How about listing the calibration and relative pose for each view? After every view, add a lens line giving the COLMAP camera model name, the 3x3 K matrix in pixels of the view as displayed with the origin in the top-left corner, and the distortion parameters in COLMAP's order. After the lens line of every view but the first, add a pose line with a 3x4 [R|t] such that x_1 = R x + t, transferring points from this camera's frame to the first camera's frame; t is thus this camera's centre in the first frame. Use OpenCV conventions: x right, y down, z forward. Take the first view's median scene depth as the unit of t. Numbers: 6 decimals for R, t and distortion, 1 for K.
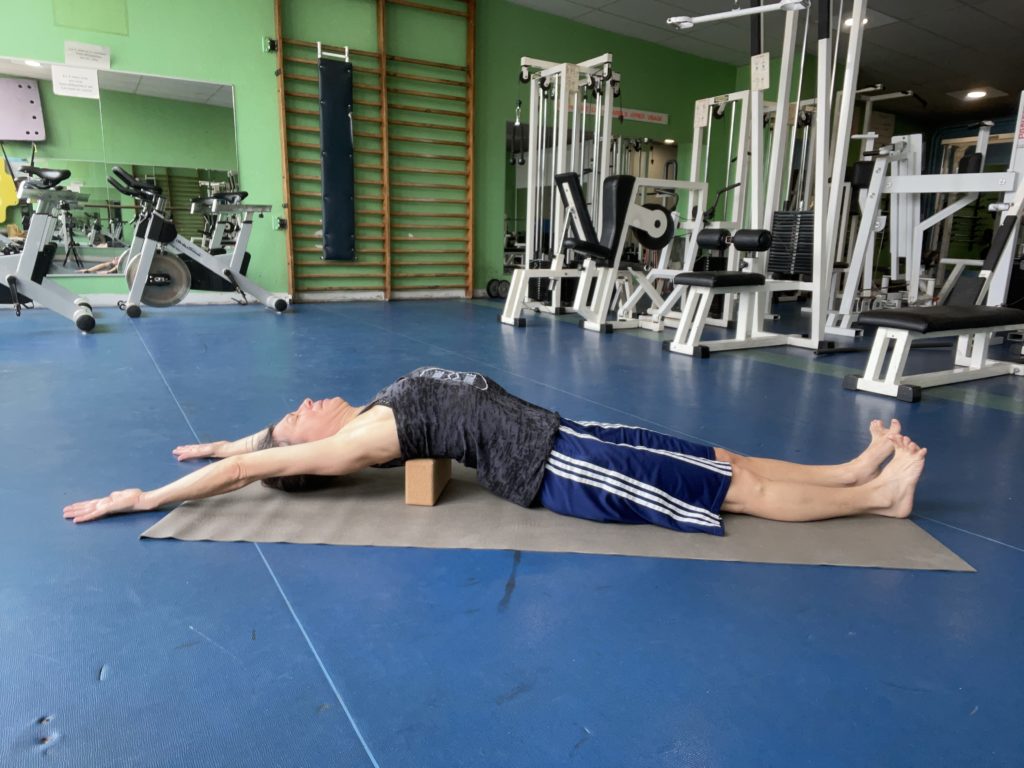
lens RADIAL K [[698.0, 0, 512.0], [0, 698.0, 384.0], [0, 0, 1]] dist [0.055136, -0.080127]
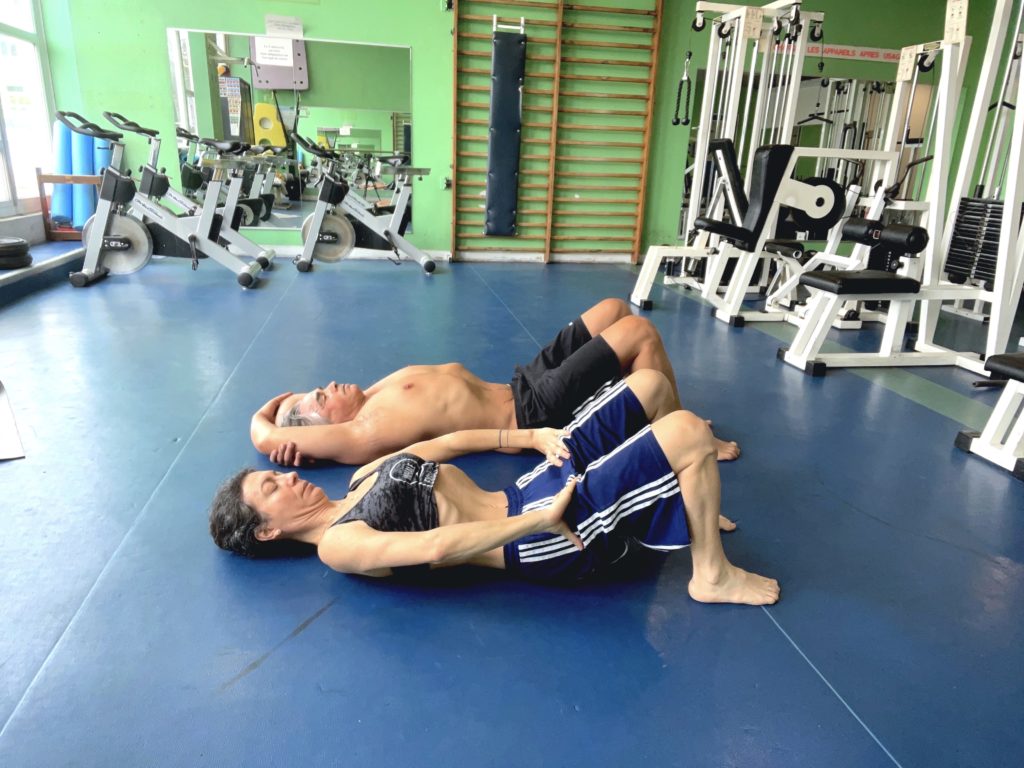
lens RADIAL K [[698.0, 0, 512.0], [0, 698.0, 384.0], [0, 0, 1]] dist [0.055136, -0.080127]
pose [[0.932041, 0.123422, -0.340687, 0.165128], [-0.091066, 0.989812, 0.109447, -0.064857], [0.350724, -0.070984, 0.933785, 0.054683]]
